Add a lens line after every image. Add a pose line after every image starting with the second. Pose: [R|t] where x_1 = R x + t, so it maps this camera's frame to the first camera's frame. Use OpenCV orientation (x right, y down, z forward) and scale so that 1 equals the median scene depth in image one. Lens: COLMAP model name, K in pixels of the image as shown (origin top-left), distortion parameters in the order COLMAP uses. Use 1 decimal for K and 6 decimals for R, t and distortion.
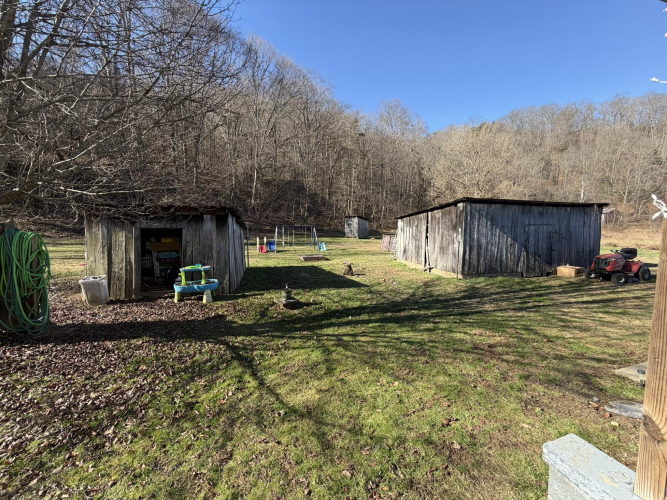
lens RADIAL K [[268.0, 0, 330.8], [0, 268.0, 250.0], [0, 0, 1]] dist [0.000912, -0.000018]
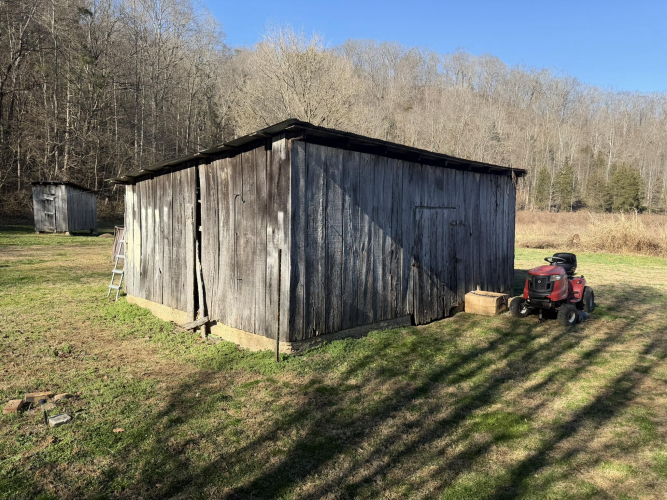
lens RADIAL K [[475.4, 0, 333.5], [0, 475.4, 250.6], [0, 0, 1]] dist [0.061471, -0.001166]
pose [[0.850400, -0.026530, 0.525468, 0.188929], [0.028854, 0.999577, 0.003771, -0.027003], [-0.525345, 0.011955, 0.850805, 0.386820]]
